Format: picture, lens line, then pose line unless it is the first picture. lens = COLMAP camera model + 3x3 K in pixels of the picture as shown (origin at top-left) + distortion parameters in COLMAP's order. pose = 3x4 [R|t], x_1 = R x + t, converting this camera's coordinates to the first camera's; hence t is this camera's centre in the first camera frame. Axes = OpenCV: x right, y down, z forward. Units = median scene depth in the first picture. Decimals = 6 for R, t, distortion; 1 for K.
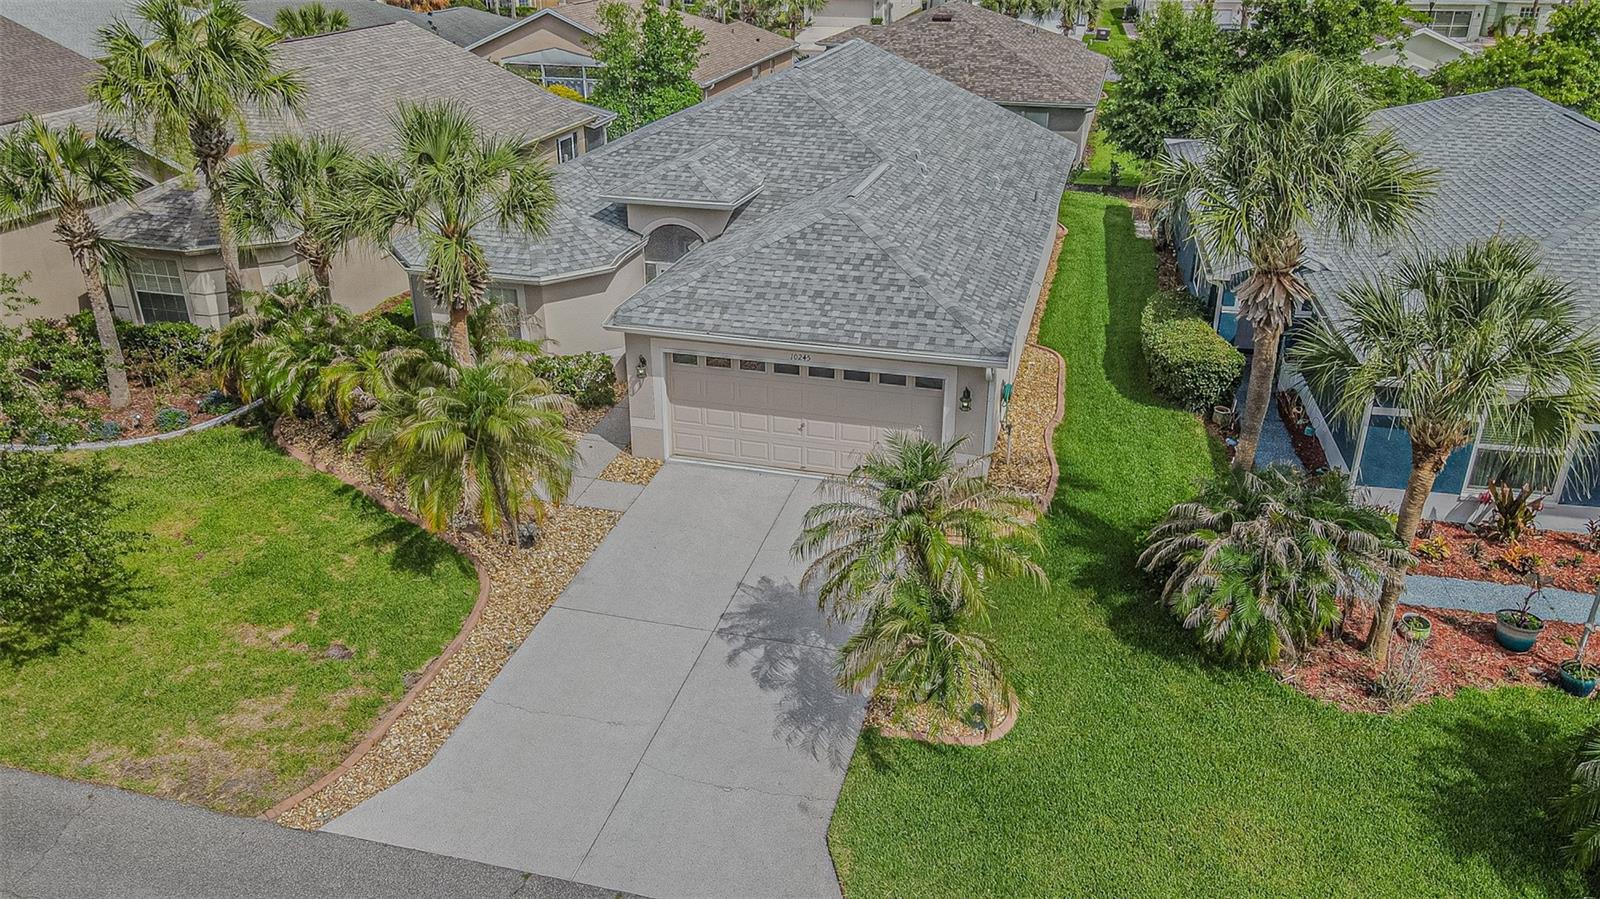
lens RADIAL K [[1176.0, 0, 800.0], [0, 1176.0, 449.5], [0, 0, 1]] dist [0.017880, 0.005816]
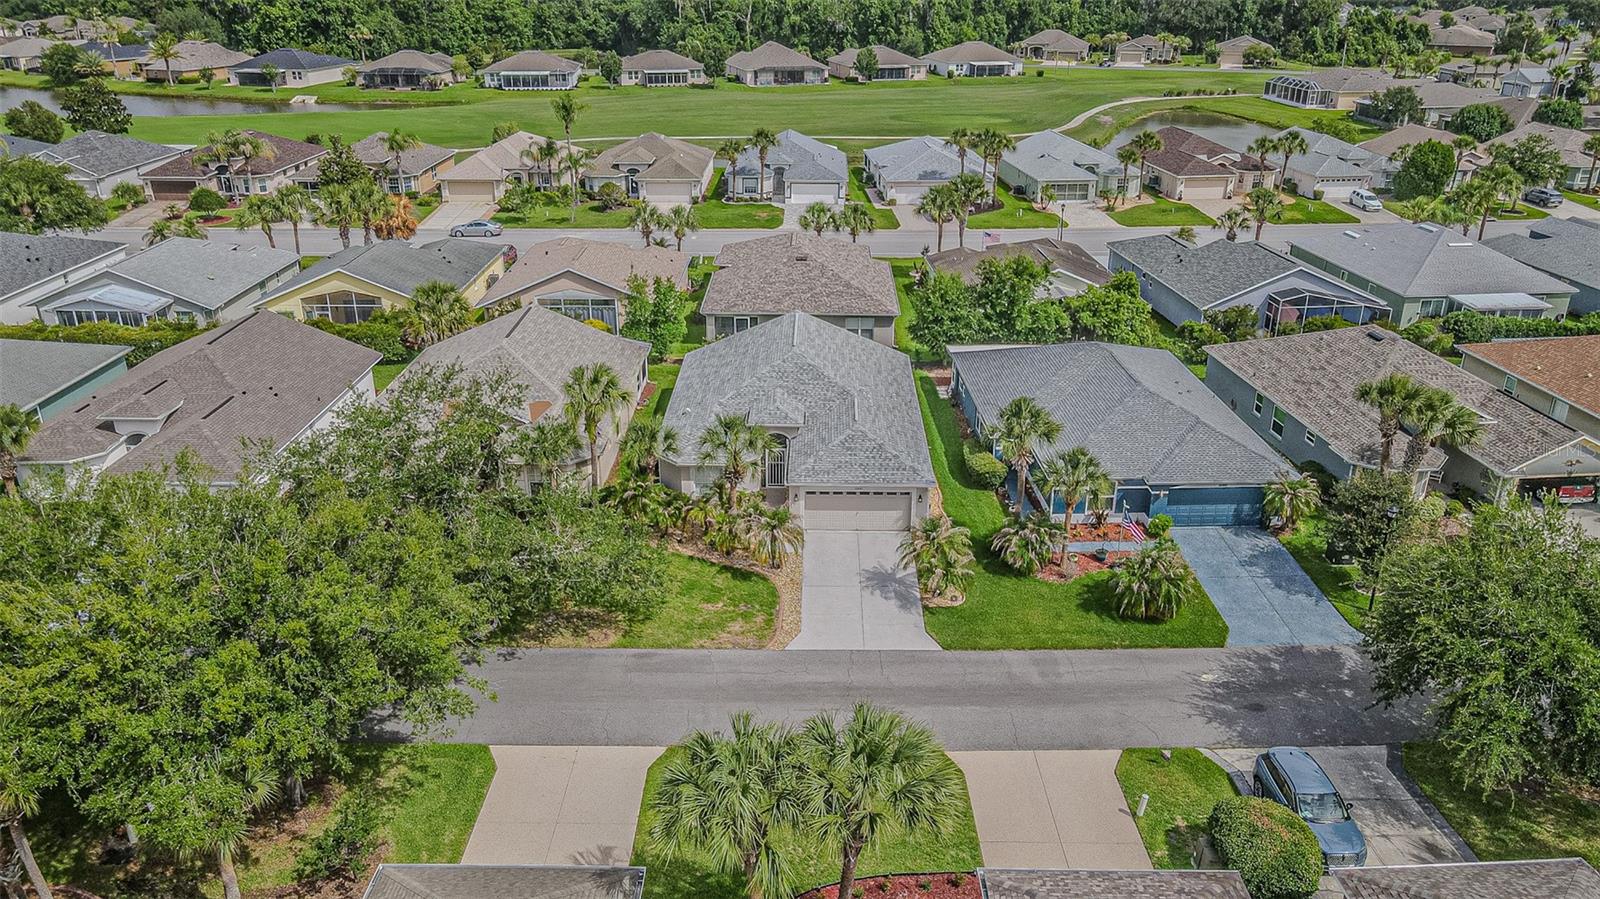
lens RADIAL K [[1134.6, 0, 800.0], [0, 1134.6, 449.5], [0, 0, 1]] dist [-0.007222, 0.021512]
pose [[0.971087, -0.093829, 0.219513, -0.805733], [0.103390, 0.994111, -0.032454, -0.112955], [-0.215175, 0.054211, 0.975070, -1.764256]]
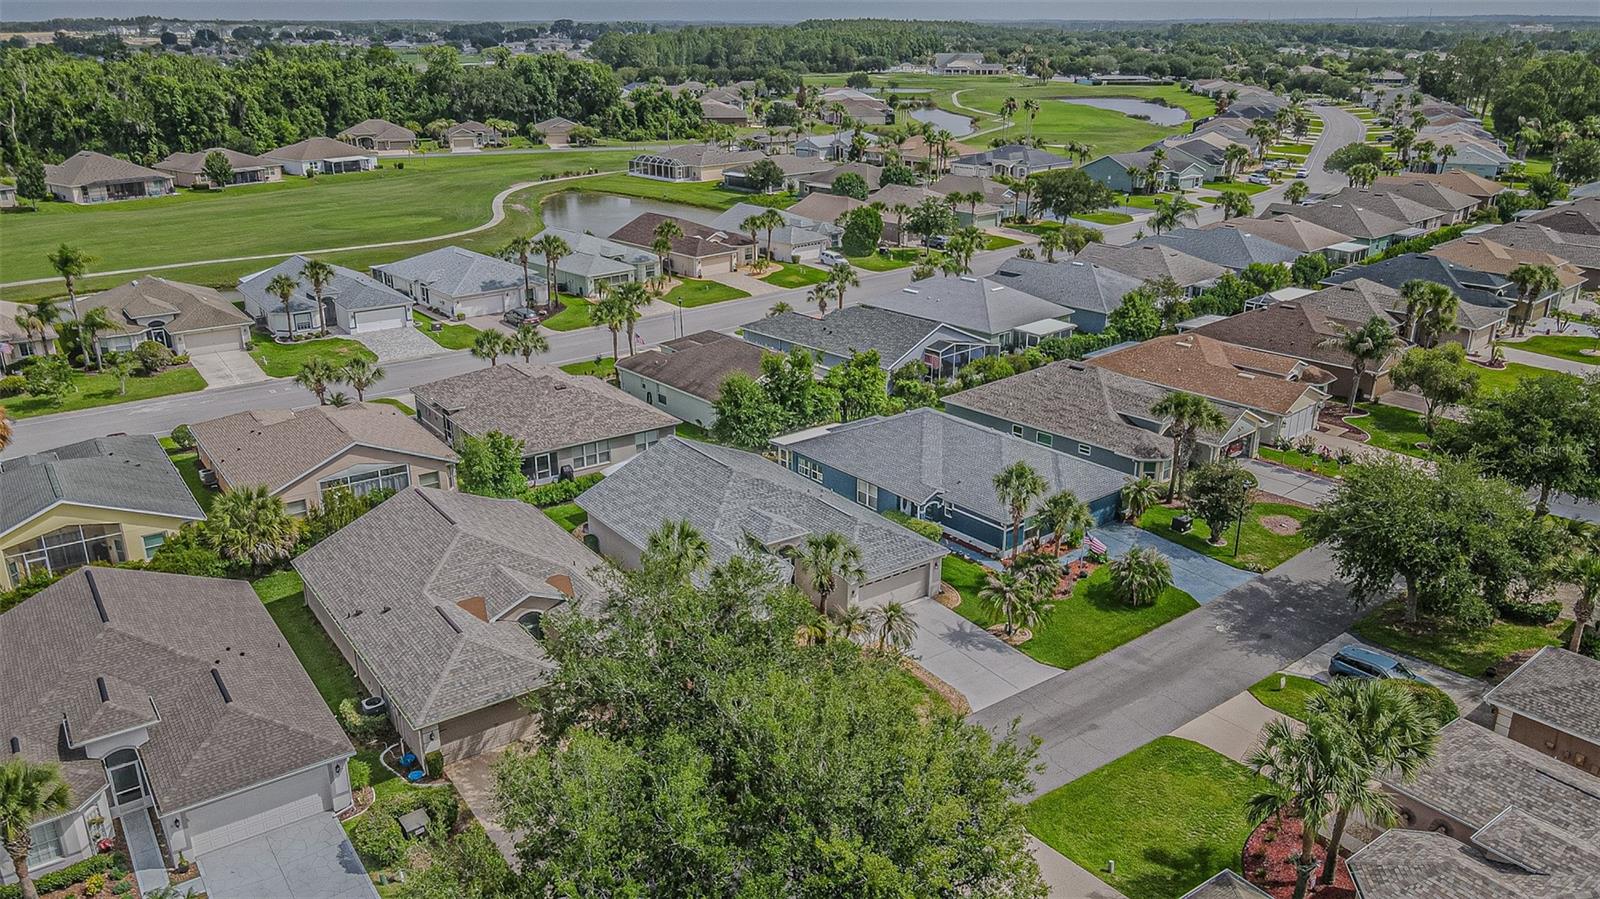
lens RADIAL K [[1142.8, 0, 800.0], [0, 1142.8, 449.5], [0, 0, 1]] dist [0.004728, 0.005759]
pose [[0.642253, -0.264153, 0.719538, -2.573112], [0.339165, 0.939777, 0.042271, -0.679343], [-0.687371, 0.216893, 0.693166, -1.131479]]
